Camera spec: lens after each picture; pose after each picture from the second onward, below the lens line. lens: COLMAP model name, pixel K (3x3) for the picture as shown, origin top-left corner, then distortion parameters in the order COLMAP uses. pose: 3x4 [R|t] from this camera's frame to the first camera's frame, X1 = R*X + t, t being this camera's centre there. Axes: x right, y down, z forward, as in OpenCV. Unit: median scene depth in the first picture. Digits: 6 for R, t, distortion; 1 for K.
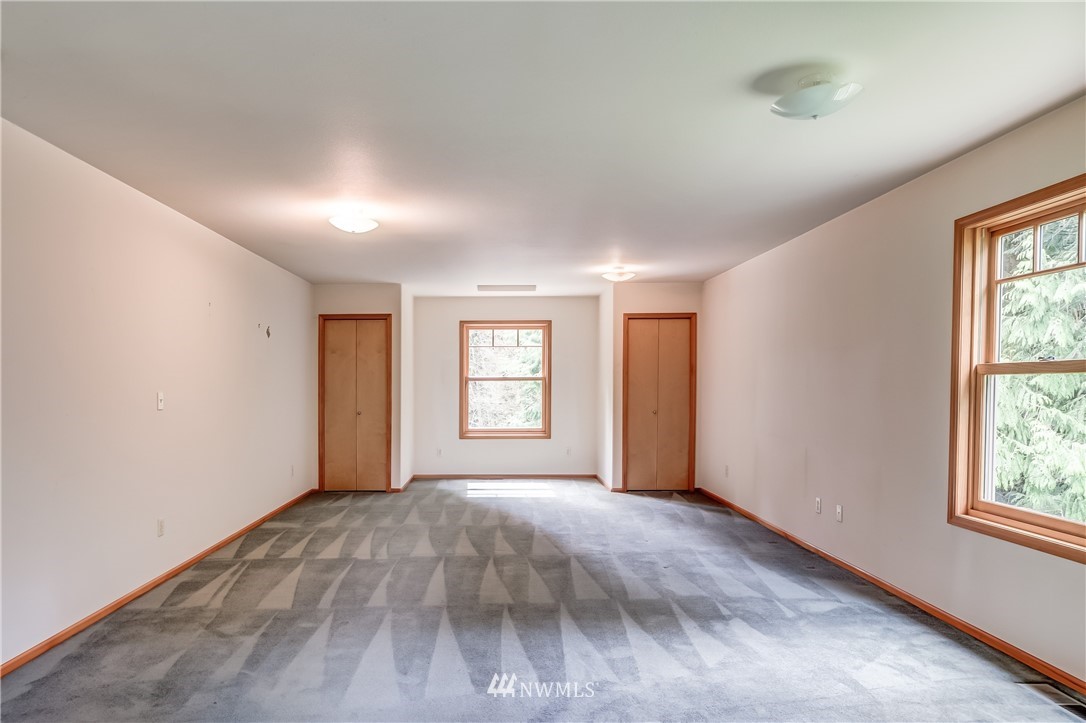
lens RADIAL K [[670.2, 0, 542.7], [0, 670.2, 376.9], [0, 0, 1]] dist [0.002750, 0.002530]
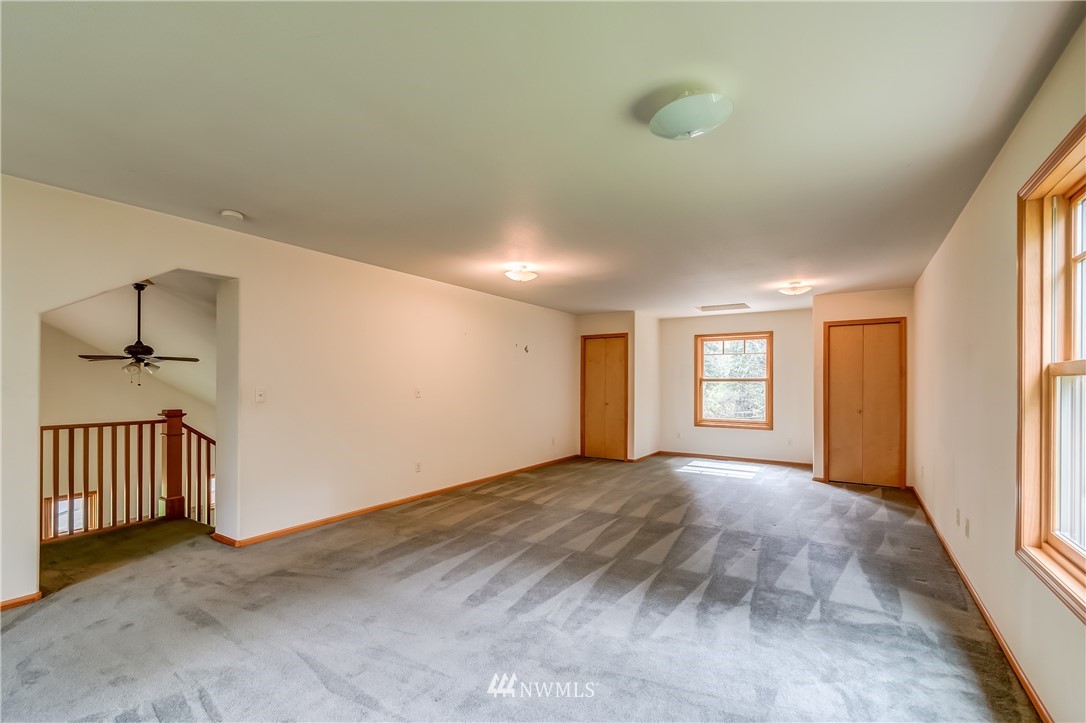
lens RADIAL K [[479.6, 0, 523.4], [0, 479.6, 366.0], [0, 0, 1]] dist [-0.000691, -0.000455]
pose [[0.836340, -0.012730, -0.548063, 0.268832], [-0.001307, 0.999681, -0.025215, -0.000115], [0.548210, 0.021804, 0.836057, 0.105657]]
